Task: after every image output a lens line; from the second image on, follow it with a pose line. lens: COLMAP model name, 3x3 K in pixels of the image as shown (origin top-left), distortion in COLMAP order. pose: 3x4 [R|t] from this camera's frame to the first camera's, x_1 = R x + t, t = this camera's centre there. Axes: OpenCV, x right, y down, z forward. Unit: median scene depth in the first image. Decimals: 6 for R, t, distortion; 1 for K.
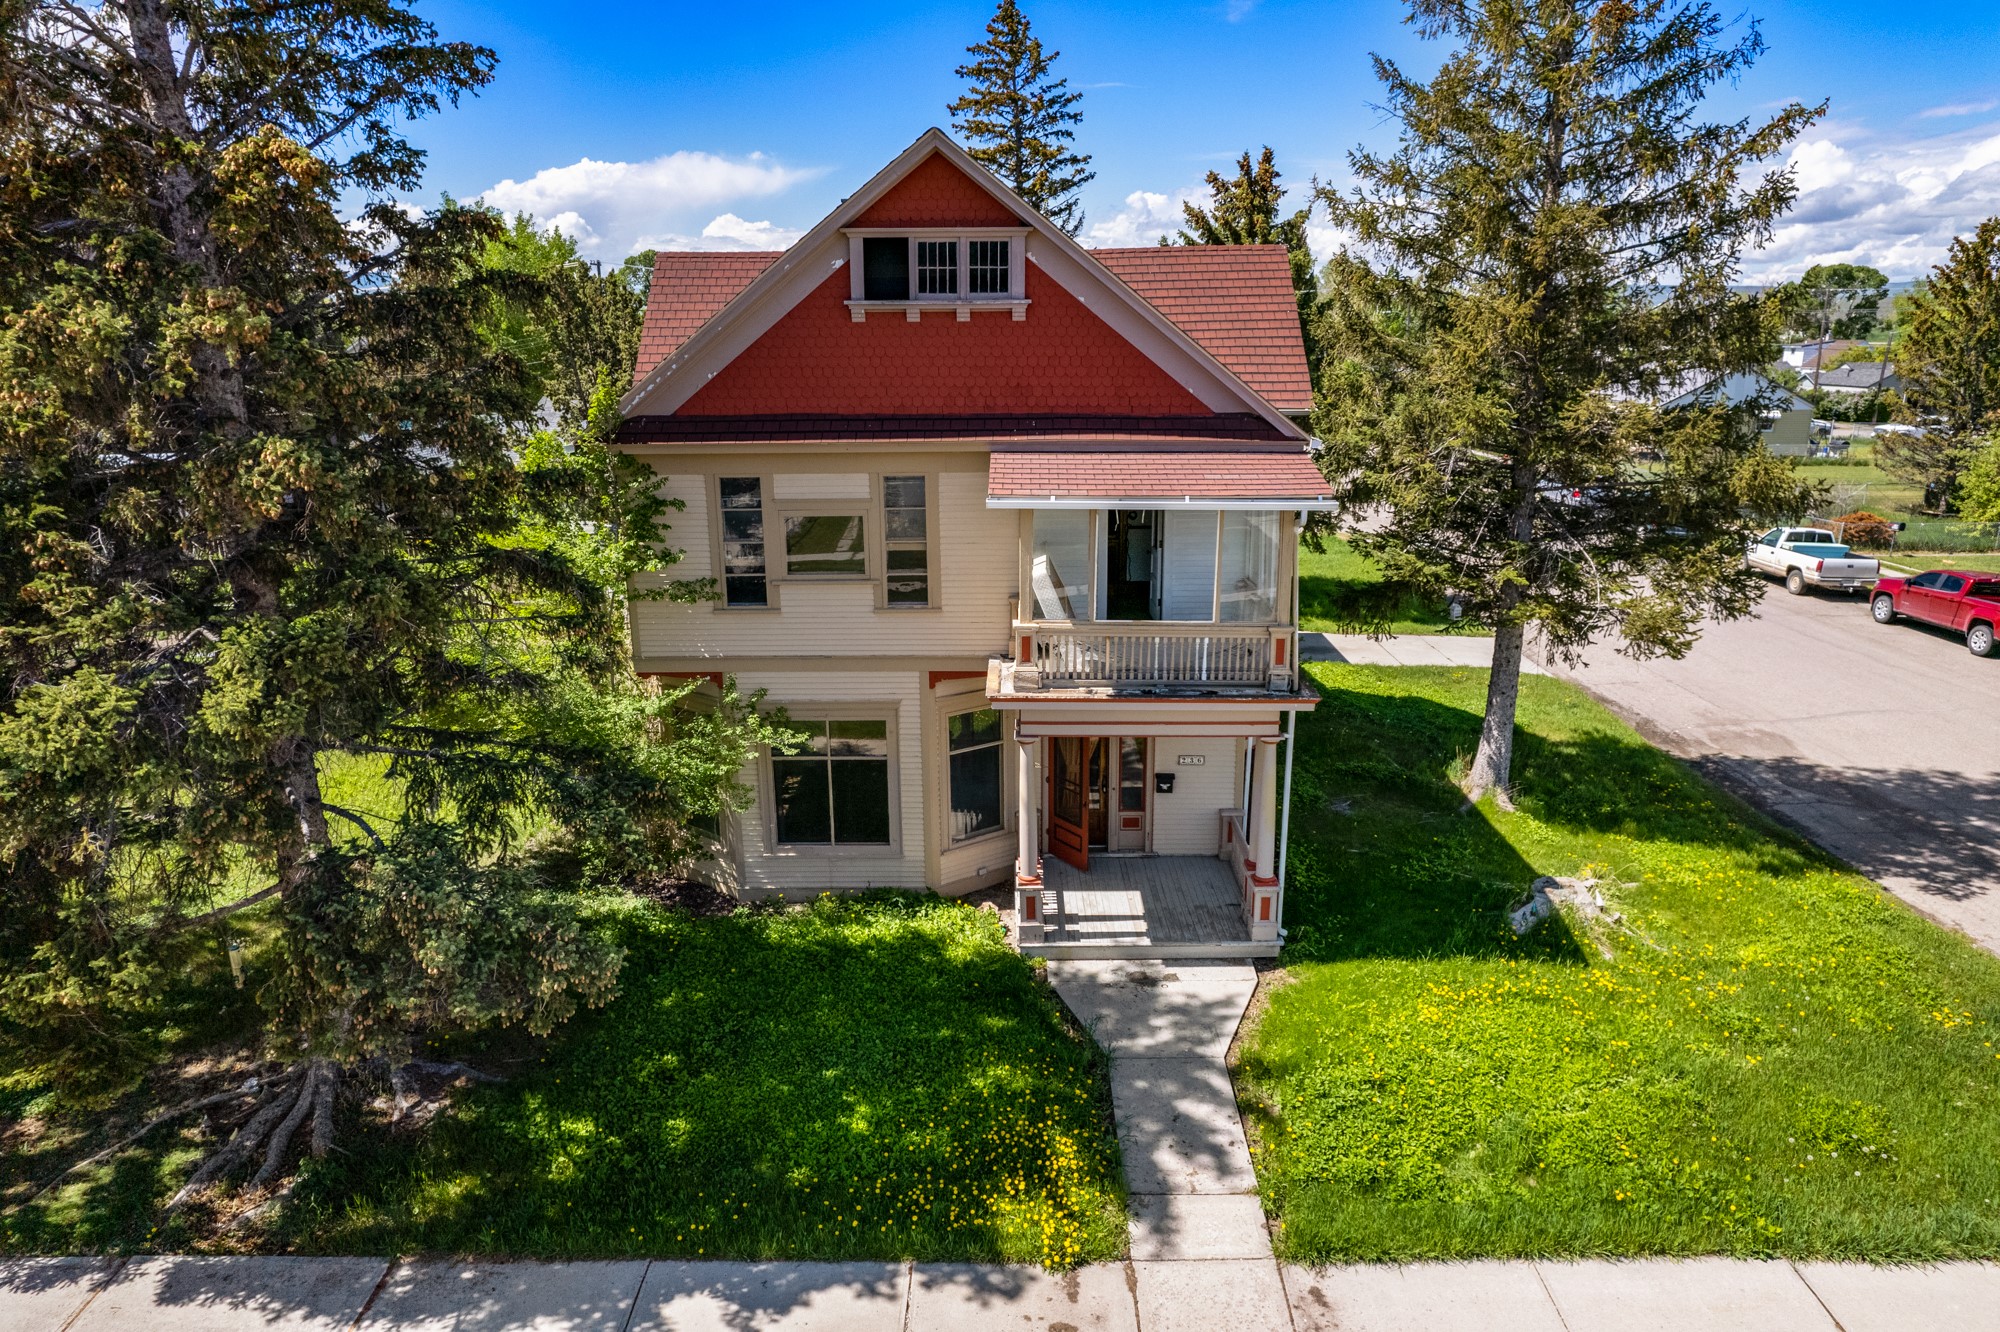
lens RADIAL K [[1288.6, 0, 999.7], [0, 1288.6, 679.9], [0, 0, 1]] dist [-0.079393, 0.068706]
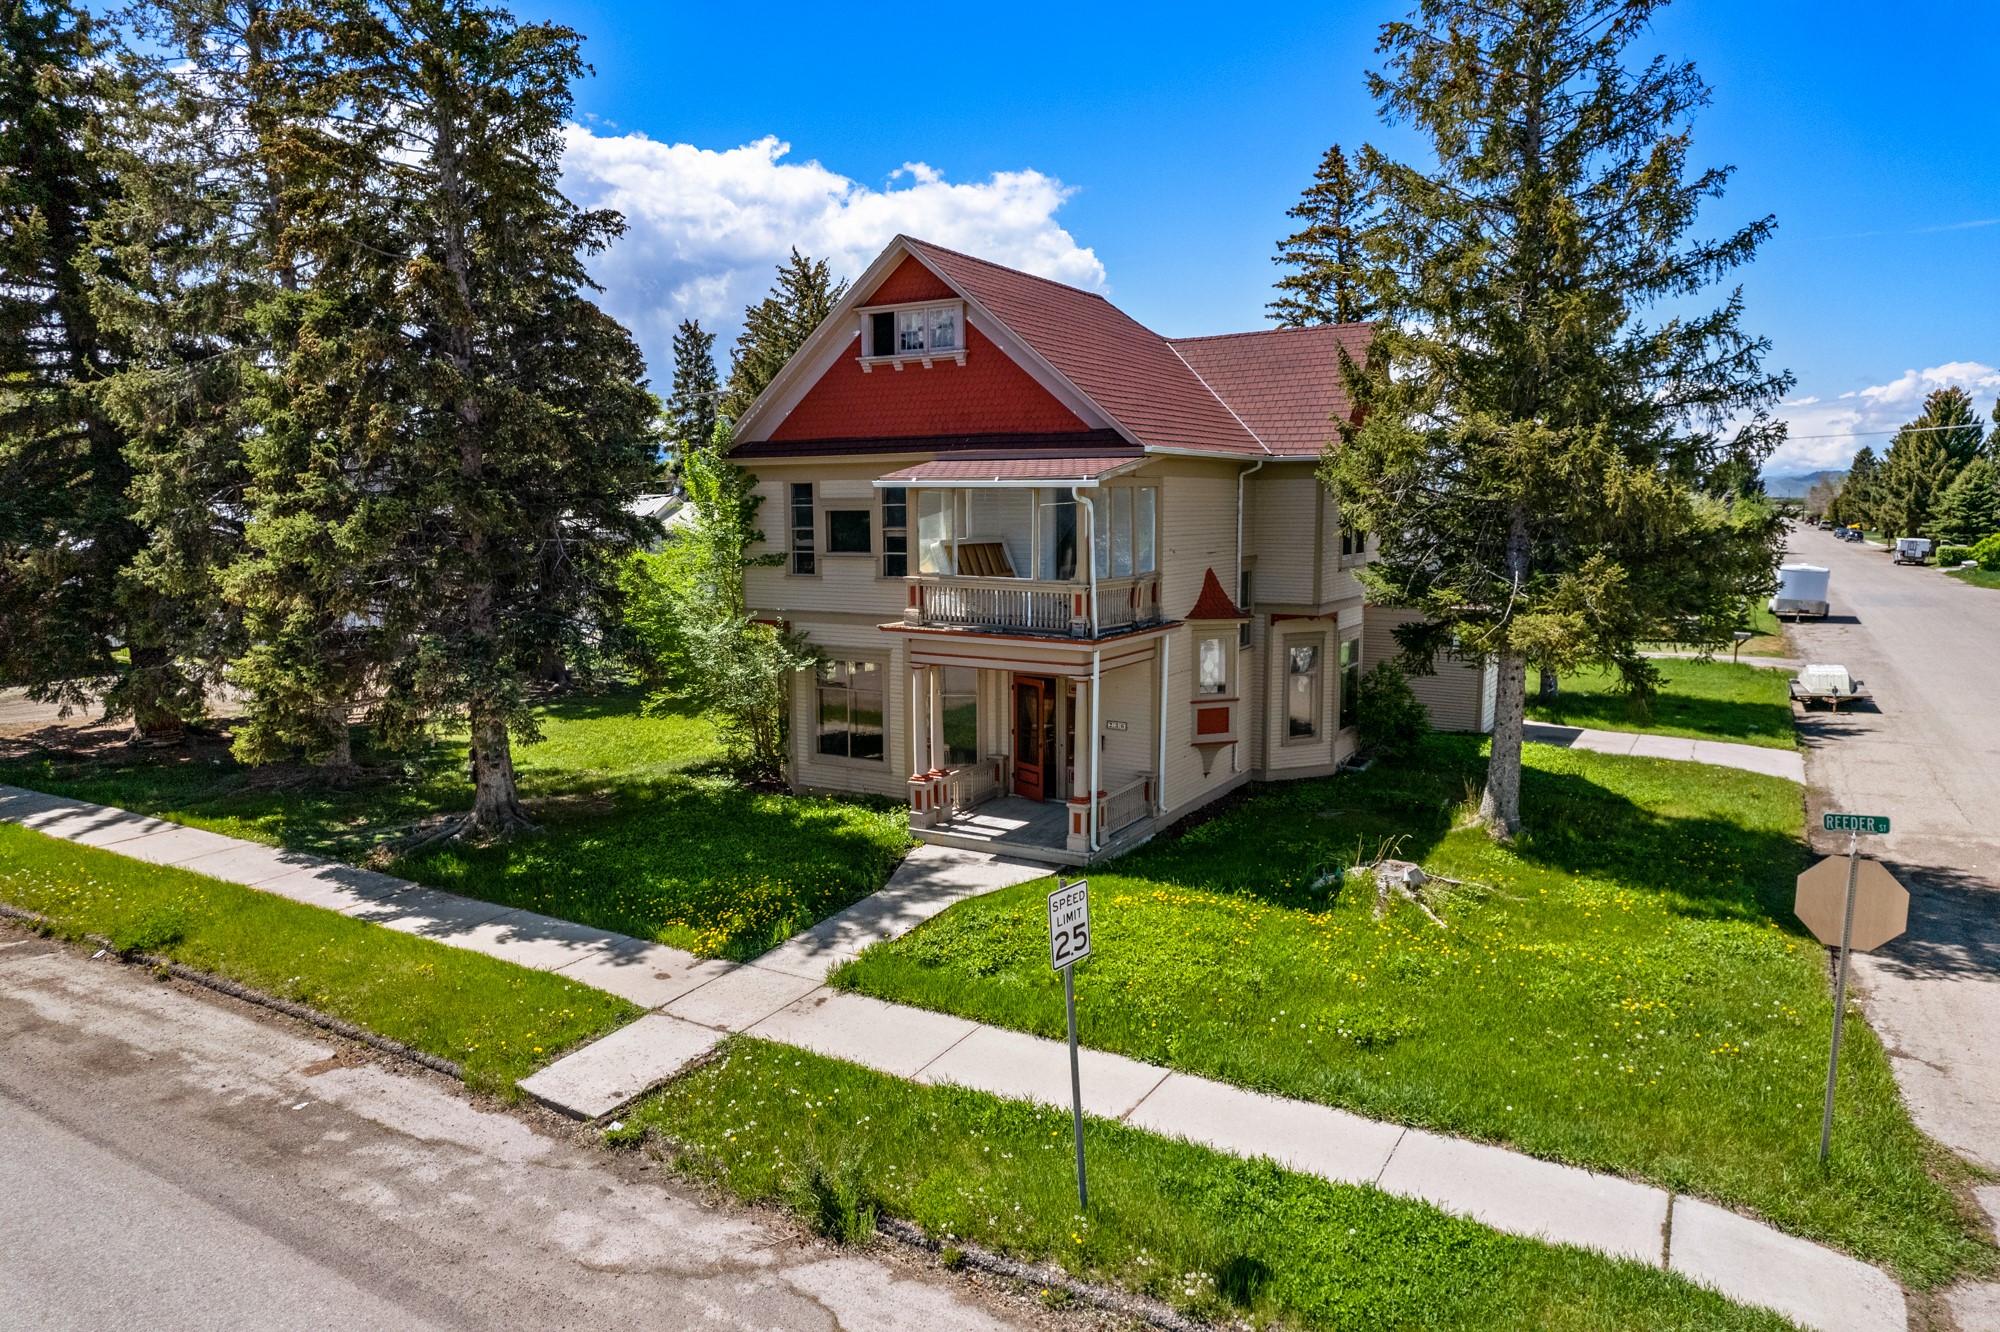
lens RADIAL K [[1288.6, 0, 998.5], [0, 1288.6, 679.8], [0, 0, 1]] dist [-0.079393, 0.068706]
pose [[0.861096, 0.073033, -0.503169, 0.756952], [-0.138831, 0.985797, -0.094502, 0.172437], [0.489121, 0.151231, 0.859005, -0.105339]]
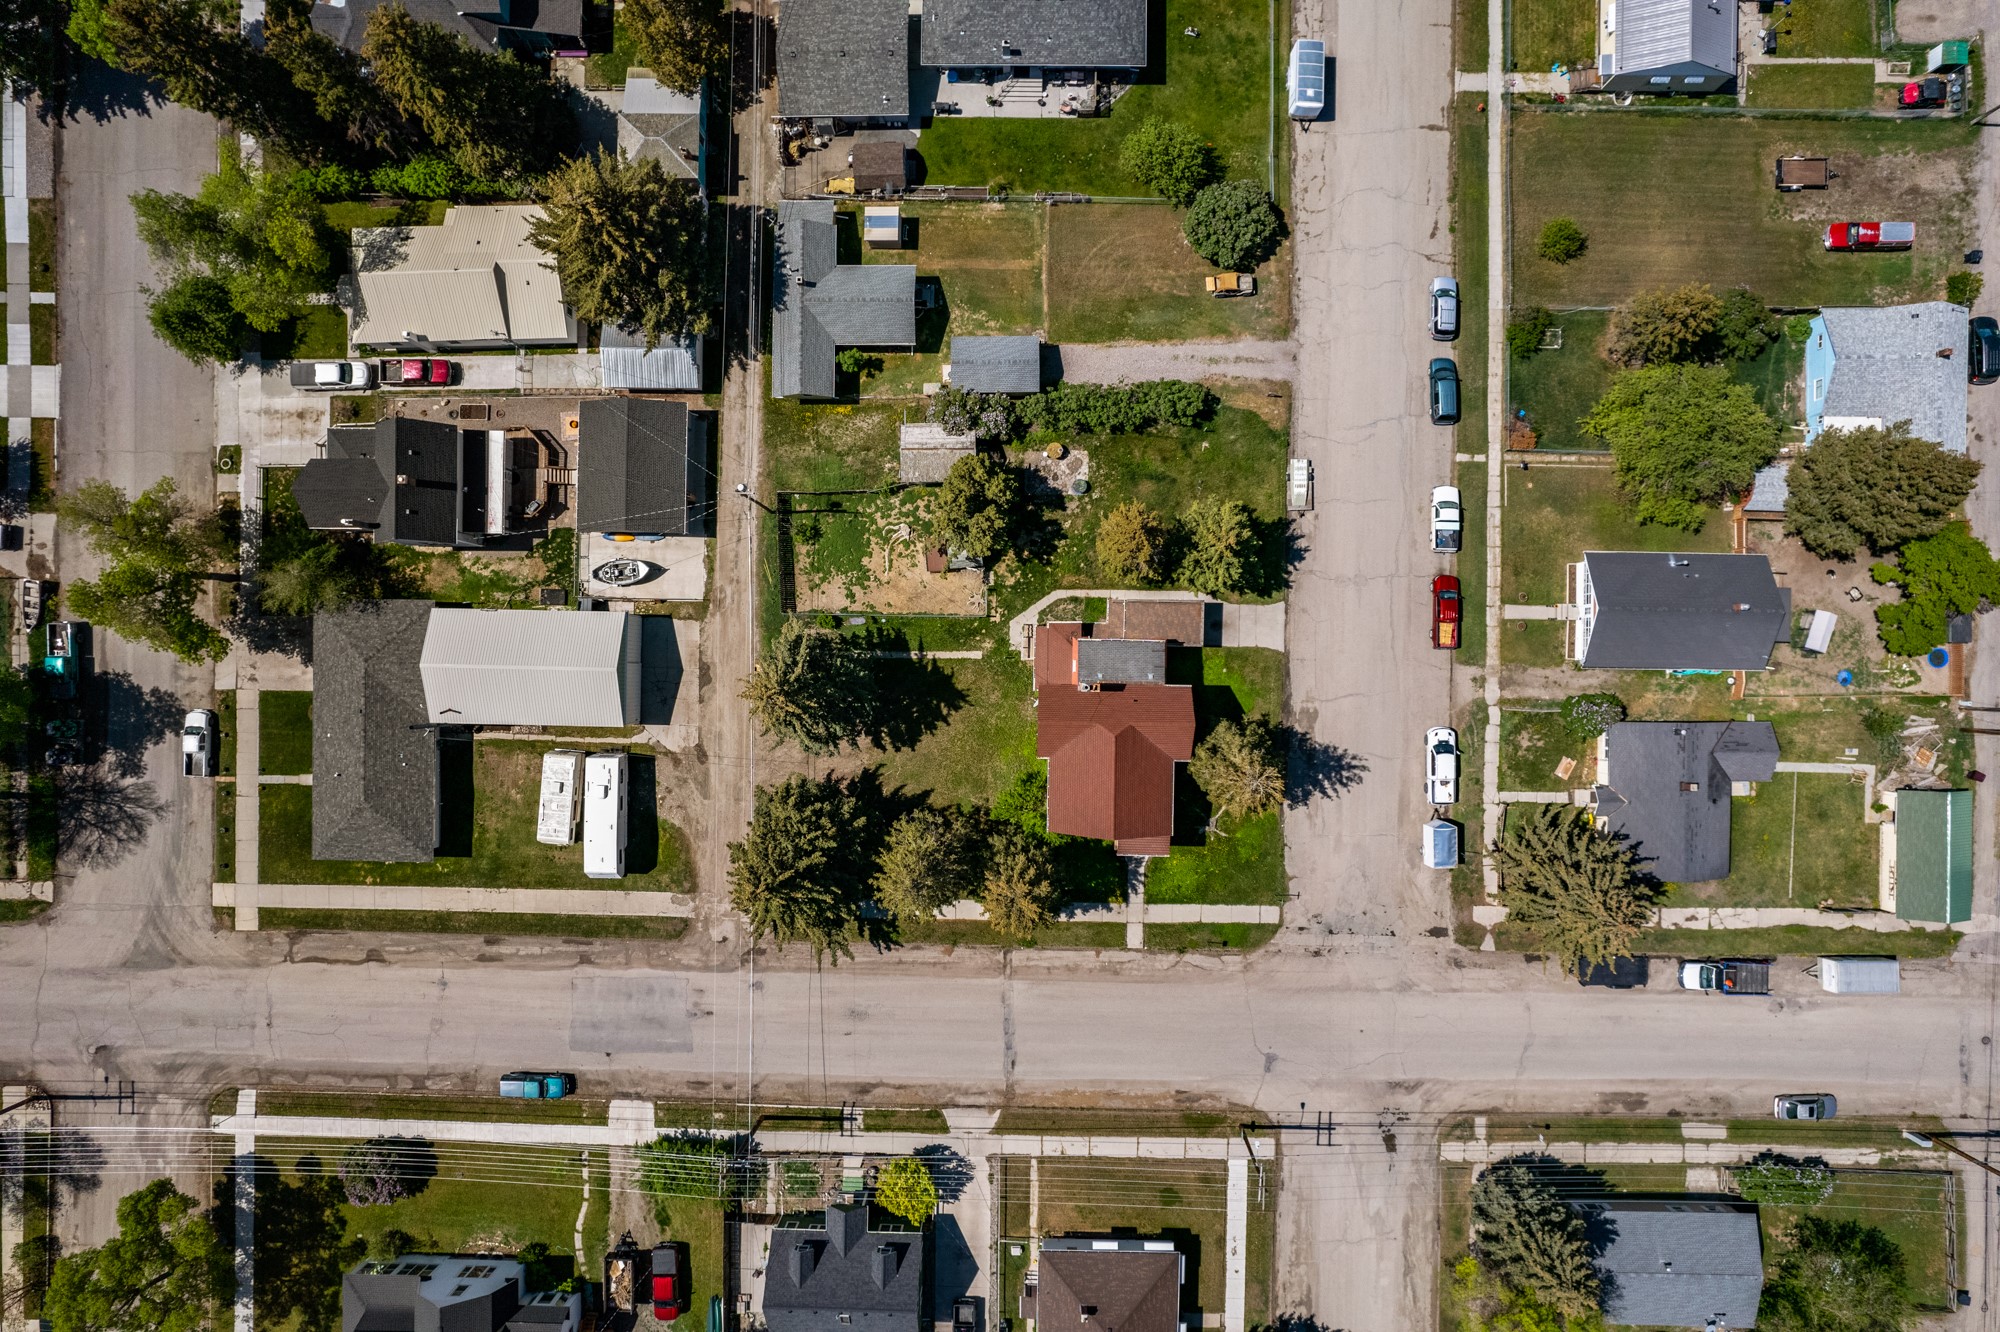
lens RADIAL K [[1288.6, 0, 991.1], [0, 1288.6, 674.5], [0, 0, 1]] dist [-0.079393, 0.068706]
pose [[0.999790, 0.006286, -0.019520, -0.498941], [0.017124, 0.267841, 0.963311, -6.288903], [0.011283, -0.963443, 0.267677, 0.084140]]
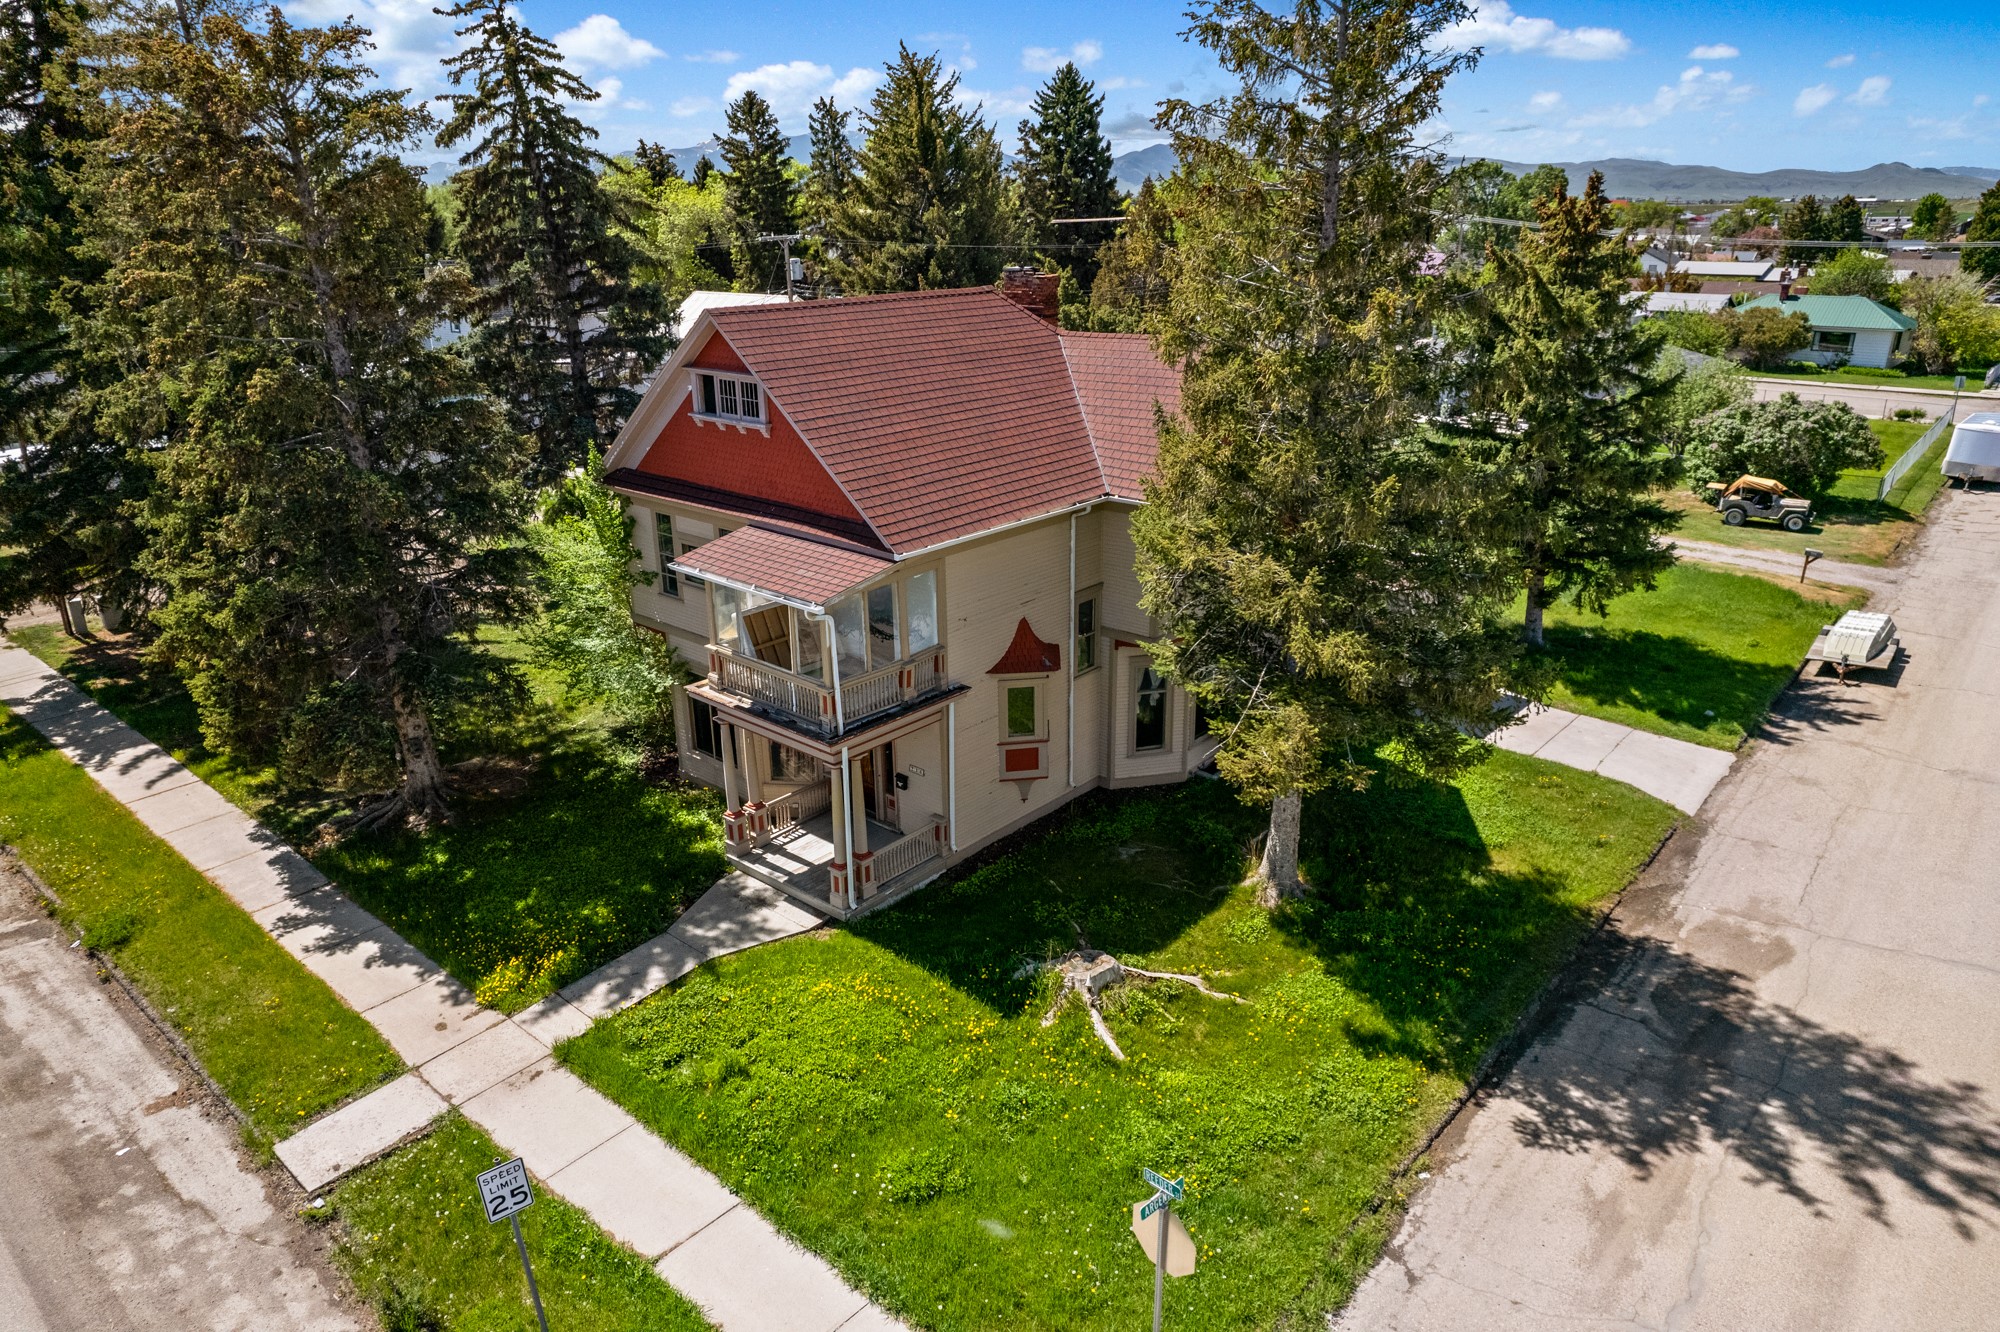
lens RADIAL K [[1288.6, 0, 1000.4], [0, 1288.6, 678.1], [0, 0, 1]] dist [-0.079393, 0.068706]
pose [[0.756128, 0.228599, -0.613199, 1.148327], [-0.171959, 0.973482, 0.150871, -0.277861], [0.631428, -0.008633, 0.775387, 0.047426]]
